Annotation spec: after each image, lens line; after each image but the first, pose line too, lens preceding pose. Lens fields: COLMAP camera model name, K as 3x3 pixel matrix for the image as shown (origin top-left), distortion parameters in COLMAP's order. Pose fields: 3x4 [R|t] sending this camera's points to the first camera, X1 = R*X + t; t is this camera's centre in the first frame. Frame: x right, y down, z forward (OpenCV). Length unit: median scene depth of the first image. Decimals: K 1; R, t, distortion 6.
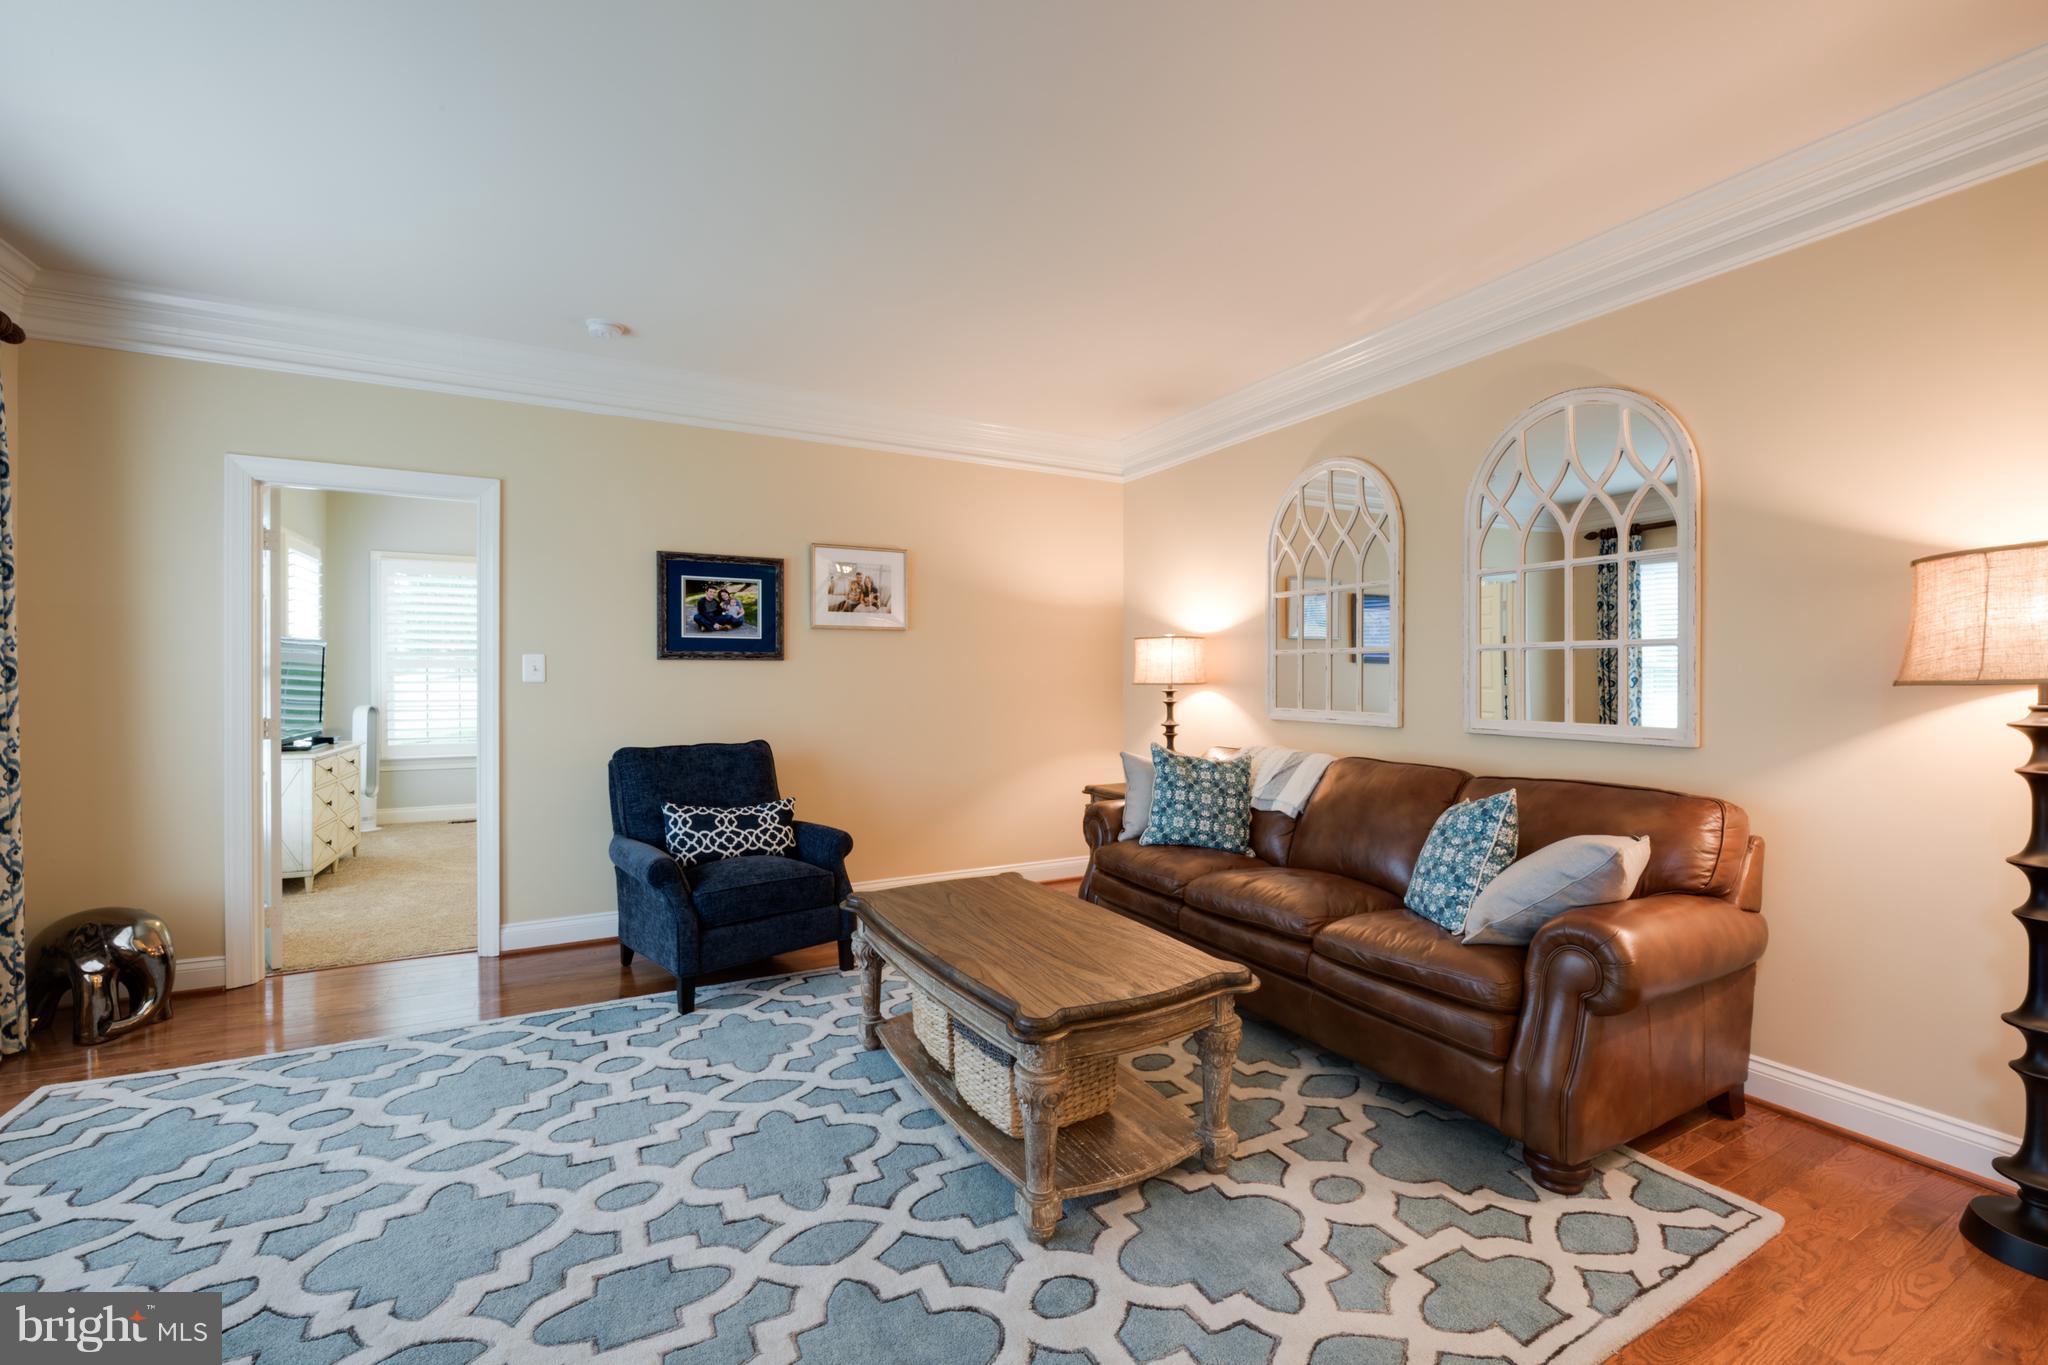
lens RADIAL K [[849.3, 0, 1024.2], [0, 849.3, 679.4], [0, 0, 1]] dist [-0.009741, -0.004341]
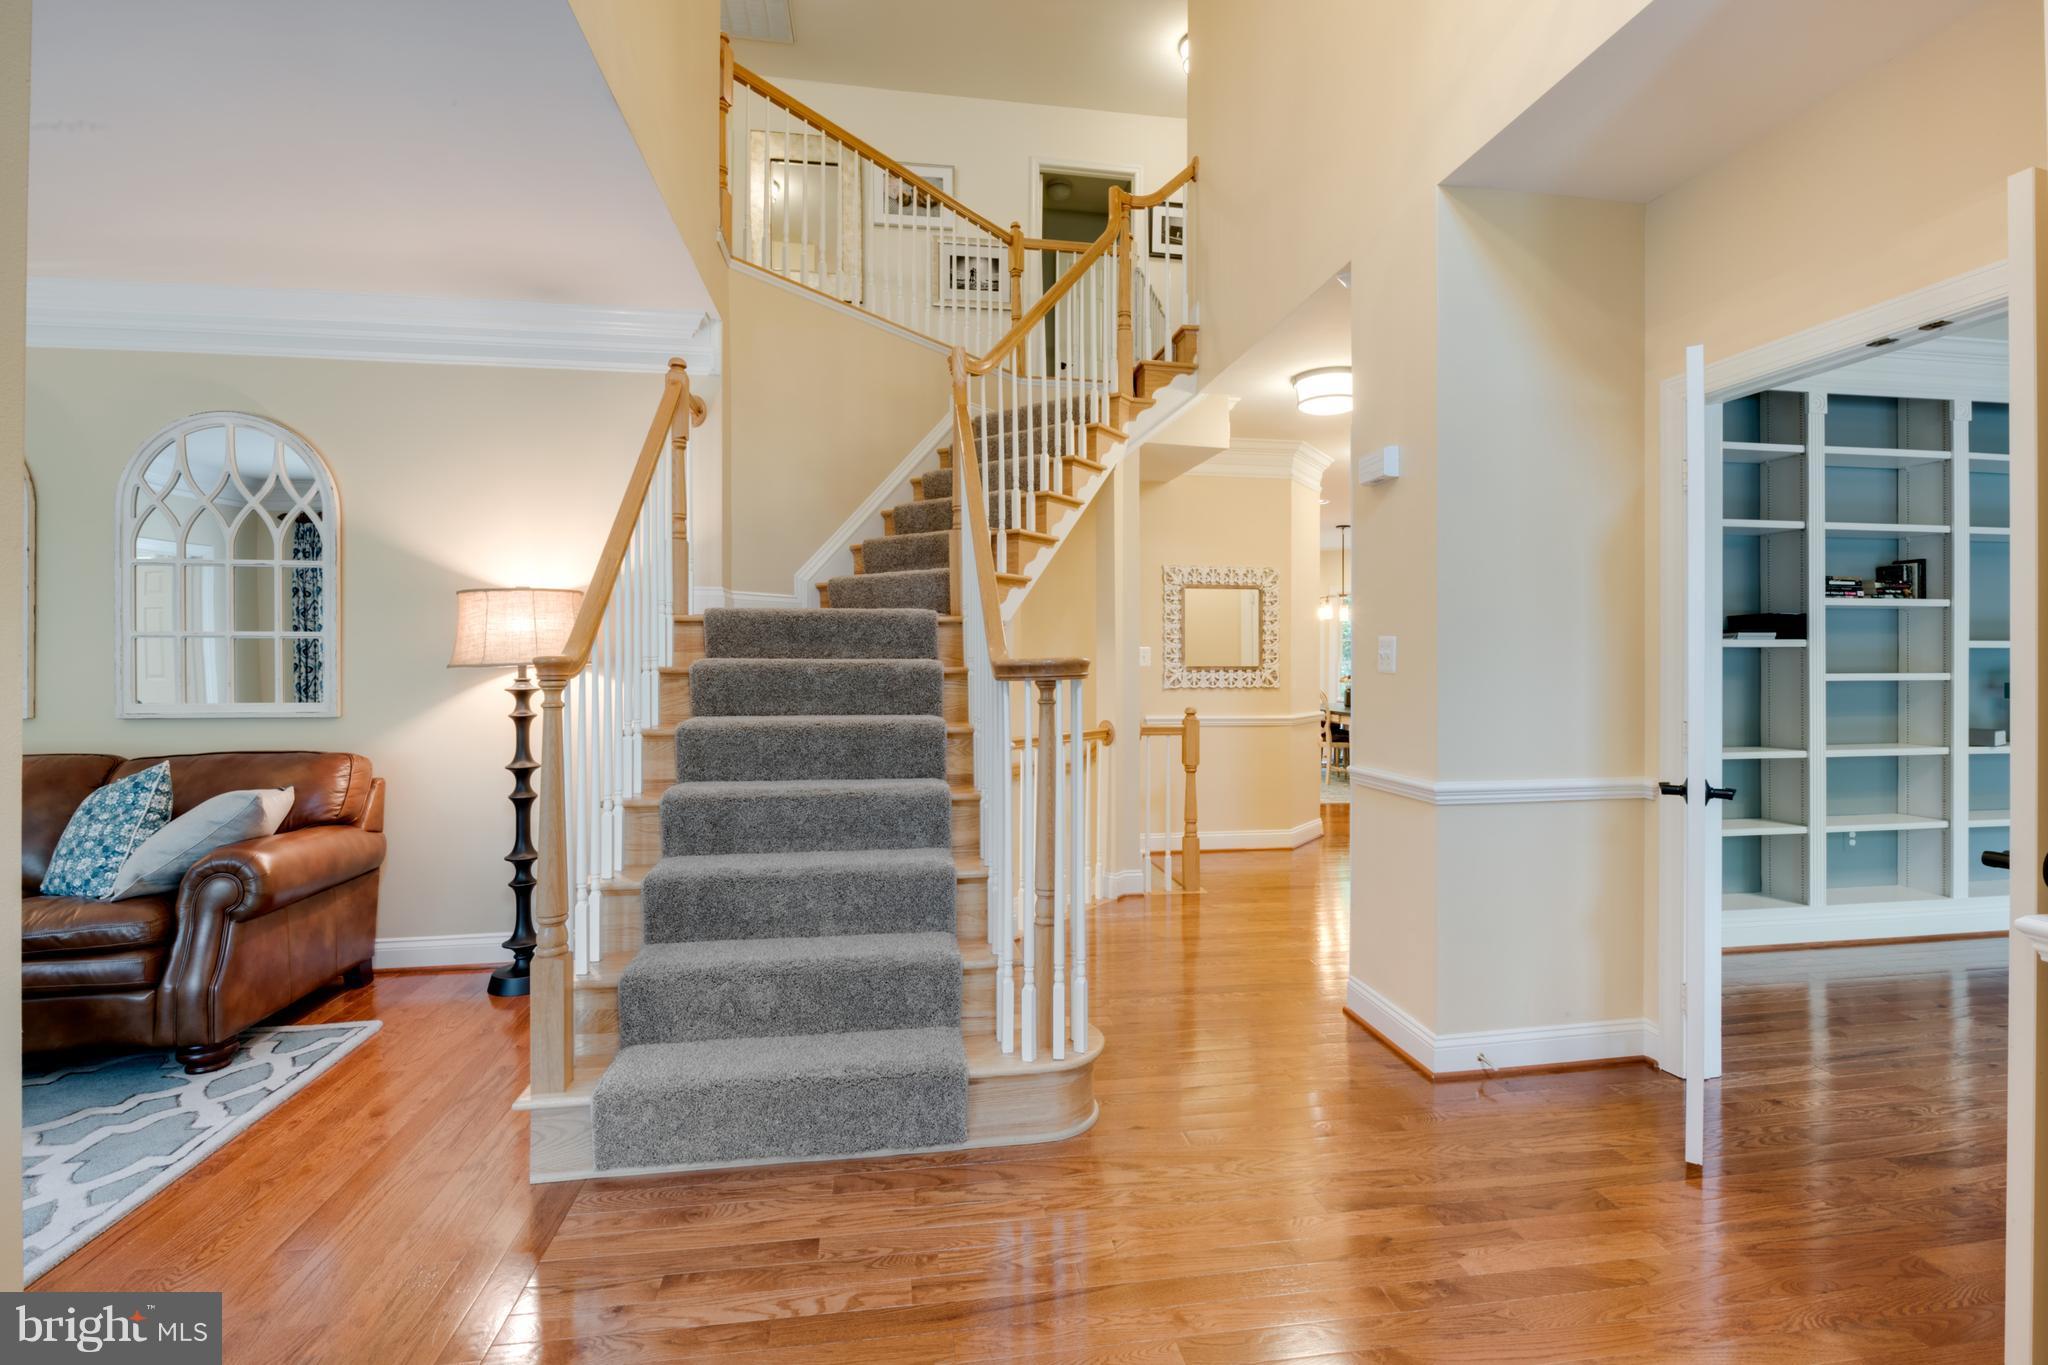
lens RADIAL K [[938.2, 0, 1028.1], [0, 938.2, 663.5], [0, 0, 1]] dist [-0.004281, -0.000474]
pose [[0.323010, -0.002974, 0.946391, -0.249688], [0.006286, 0.999980, 0.000997, 0.005050], [-0.946375, 0.005627, 0.323023, -0.531768]]
